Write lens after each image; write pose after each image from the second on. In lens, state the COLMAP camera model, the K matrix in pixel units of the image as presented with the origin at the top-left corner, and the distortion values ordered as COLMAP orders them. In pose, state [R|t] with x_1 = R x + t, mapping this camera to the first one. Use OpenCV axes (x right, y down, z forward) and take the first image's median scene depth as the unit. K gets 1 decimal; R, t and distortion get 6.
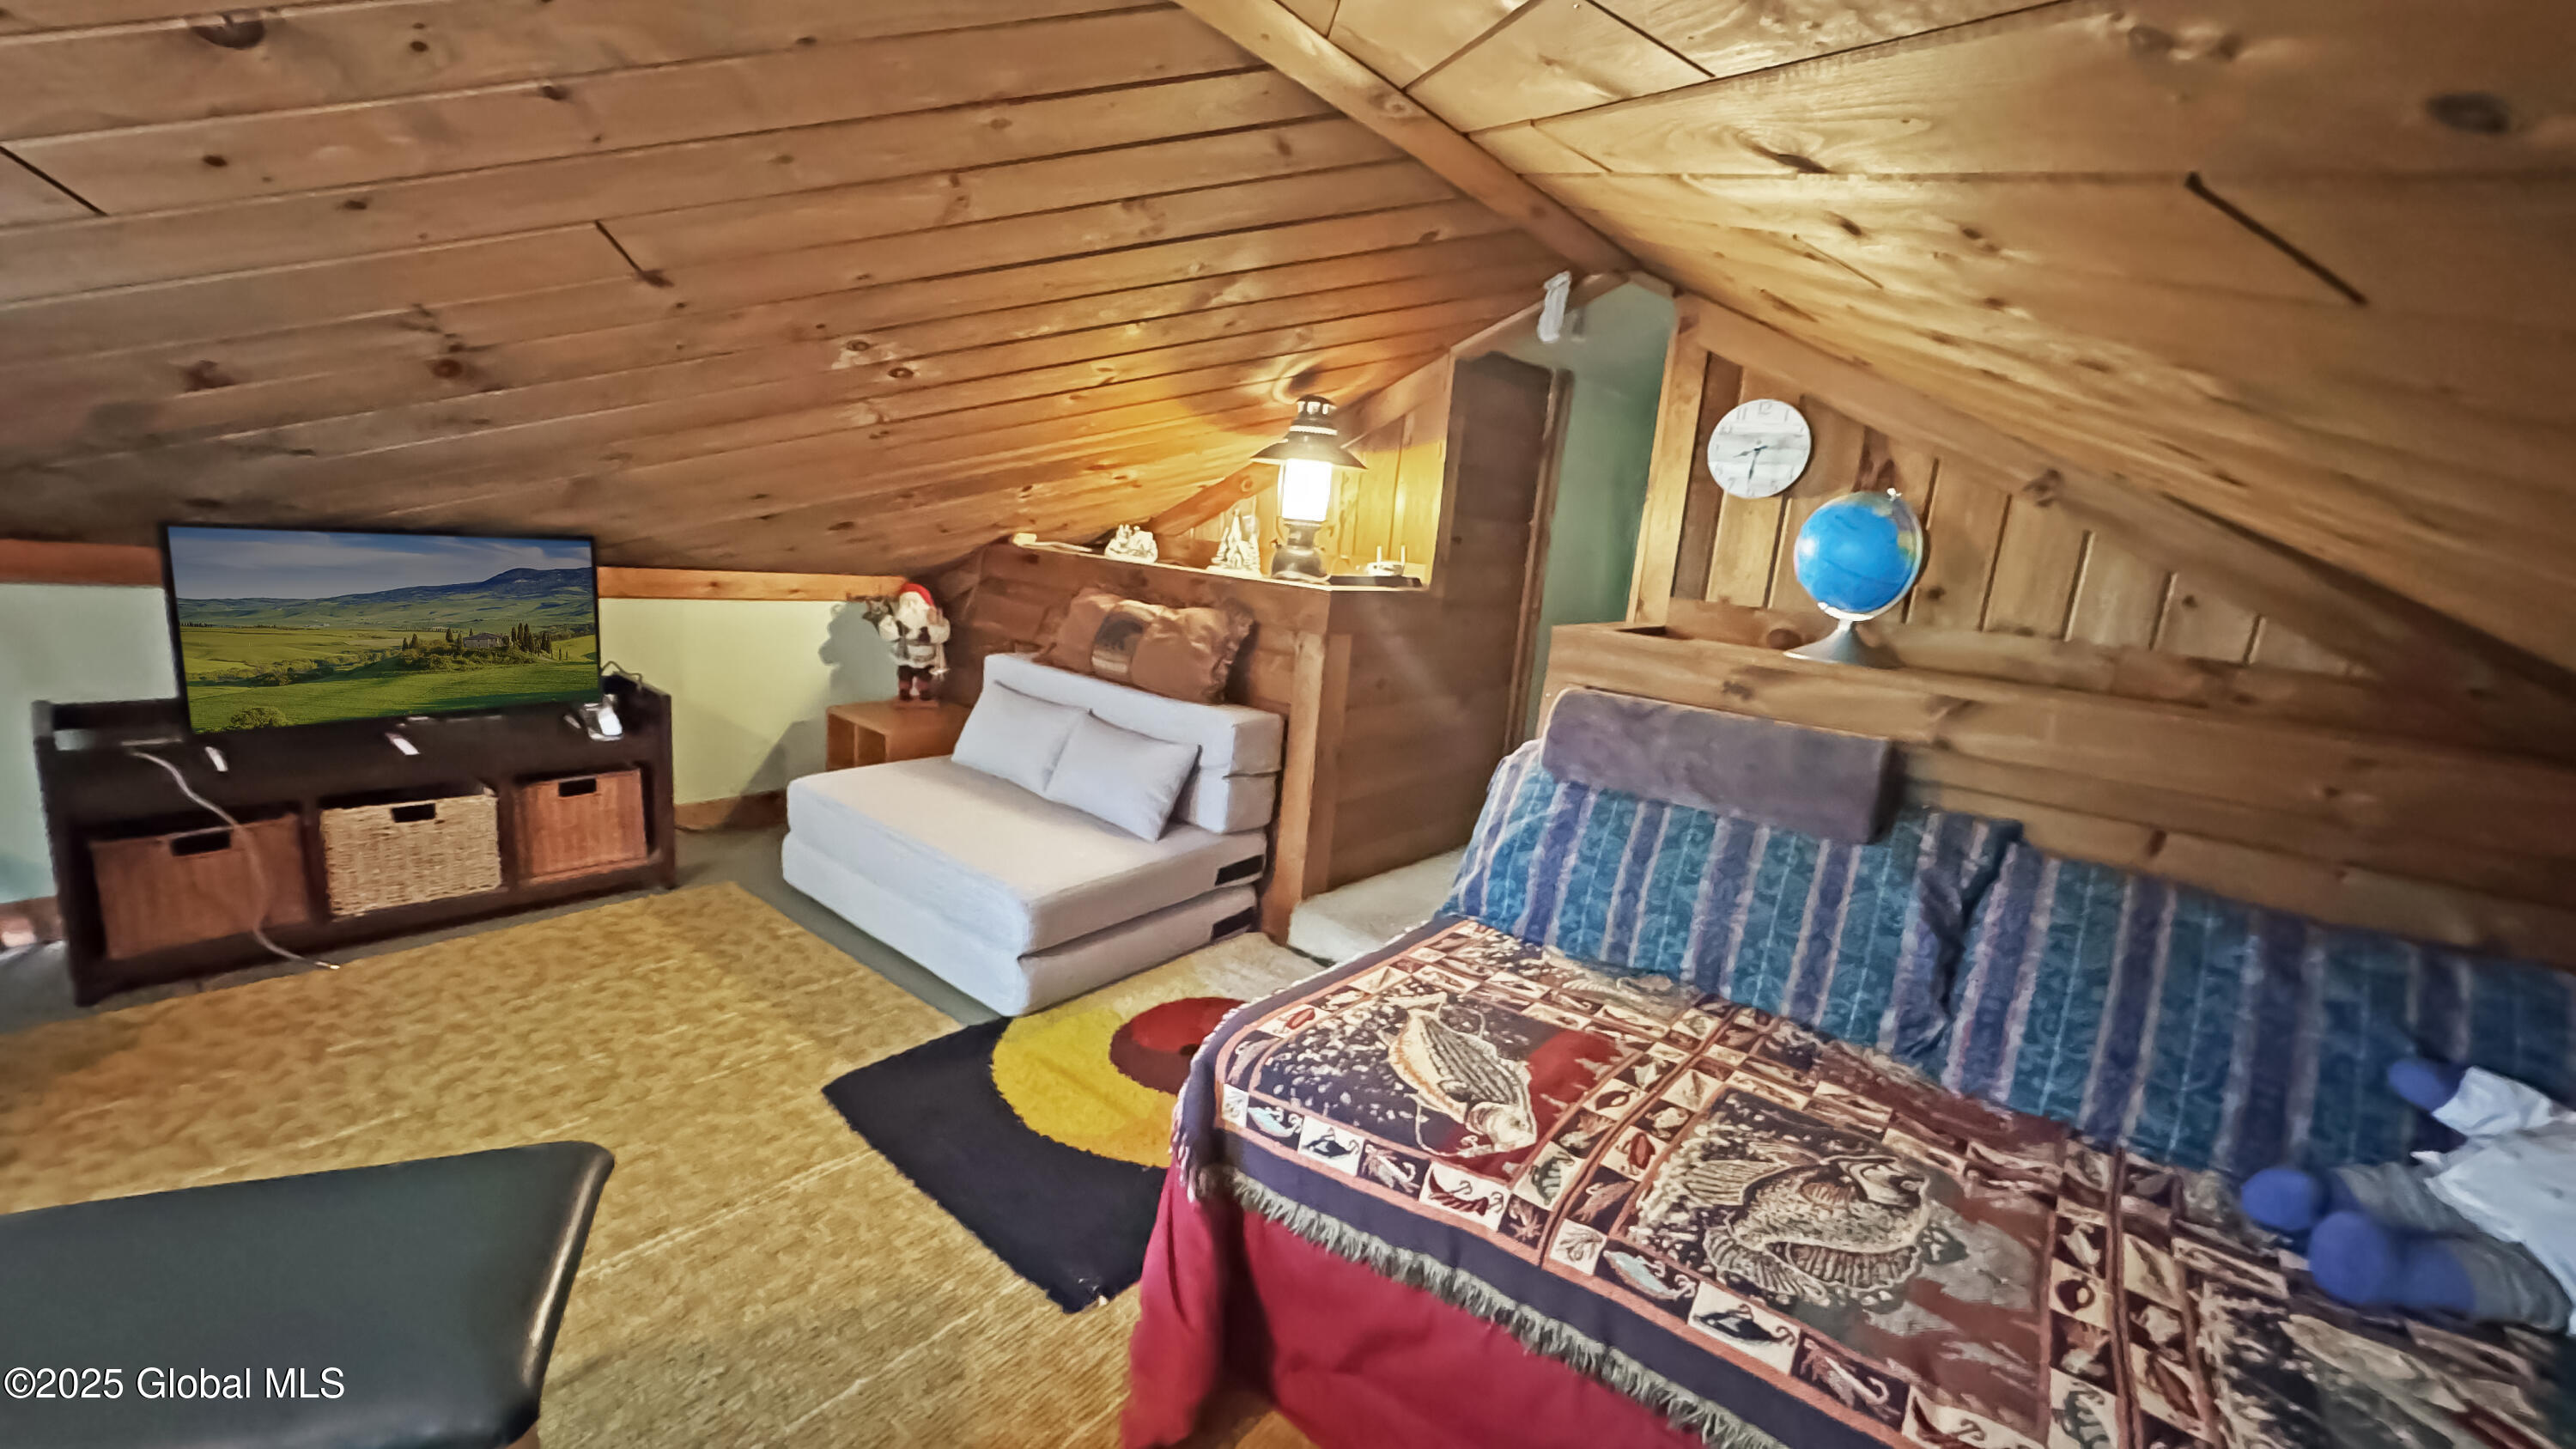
lens RADIAL K [[1068.0, 0, 1252.0], [0, 1068.0, 724.3], [0, 0, 1]] dist [-0.000836, -0.000088]
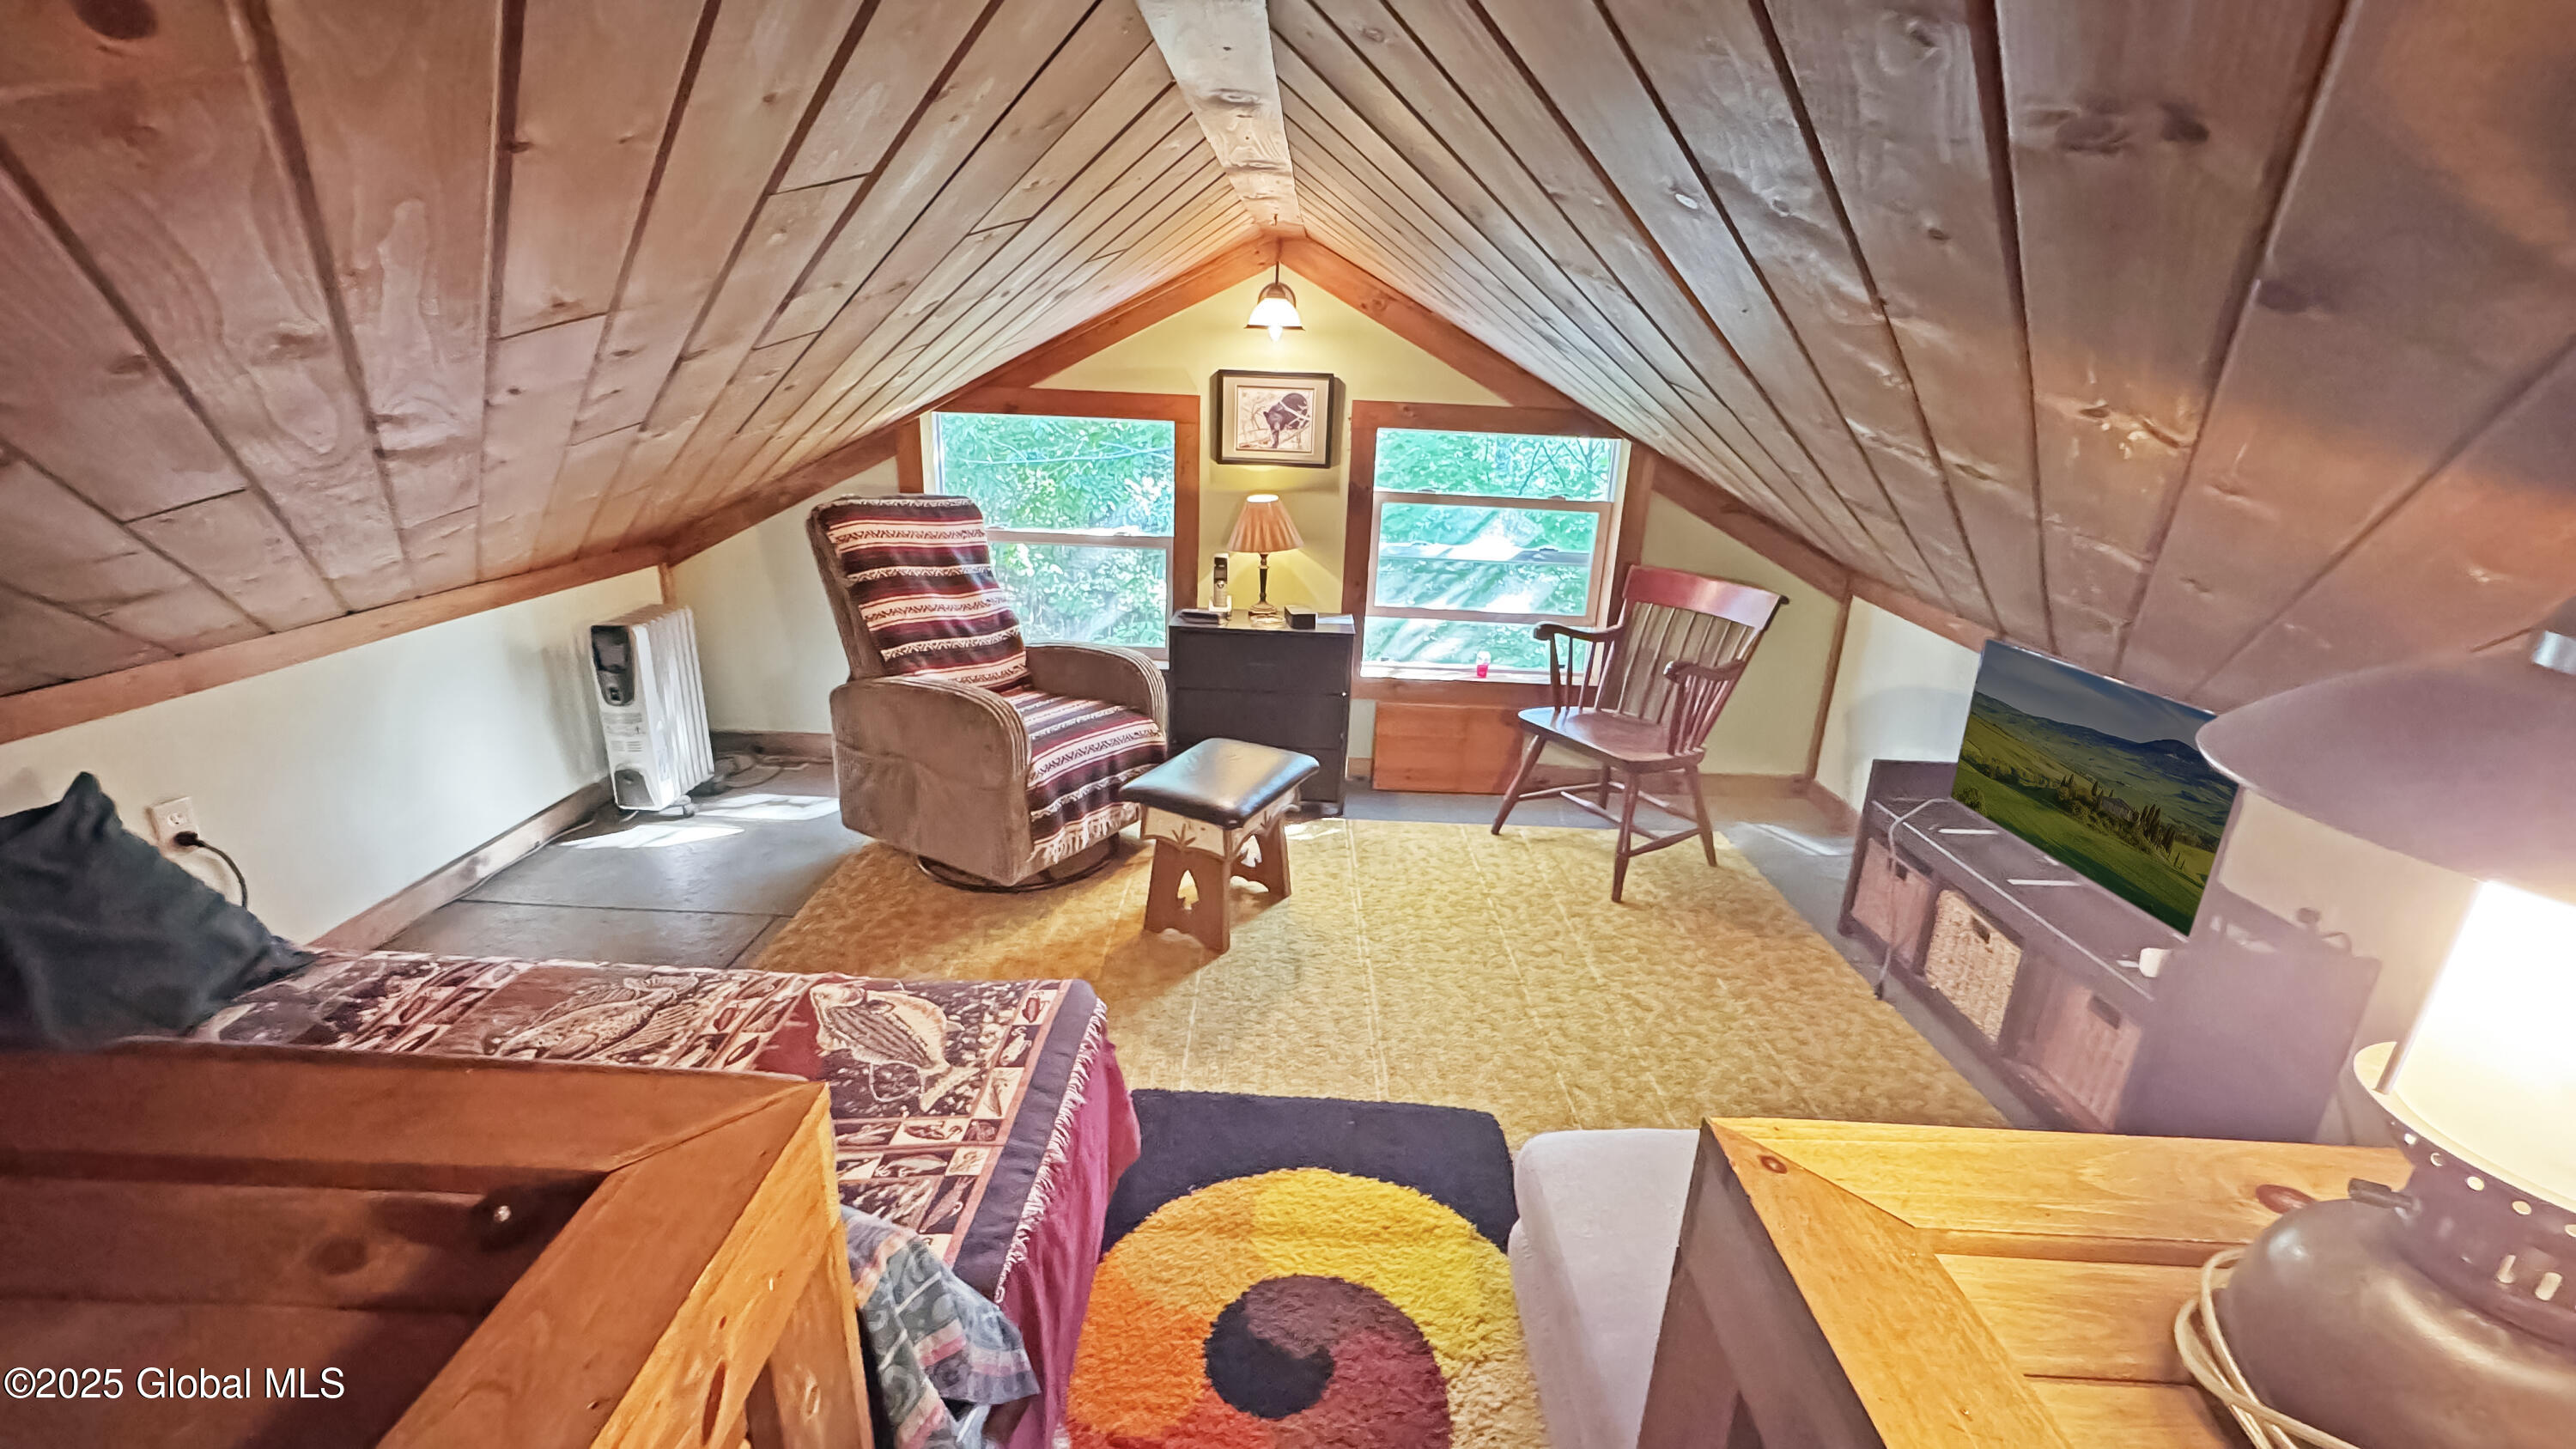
lens RADIAL K [[1068.0, 0, 1252.0], [0, 1068.0, 724.3], [0, 0, 1]] dist [-0.000836, -0.000088]
pose [[-0.785811, 0.075952, -0.613785, 0.476507], [-0.226571, 0.888084, 0.399966, -0.441875], [0.575471, 0.453363, -0.680658, 1.578981]]
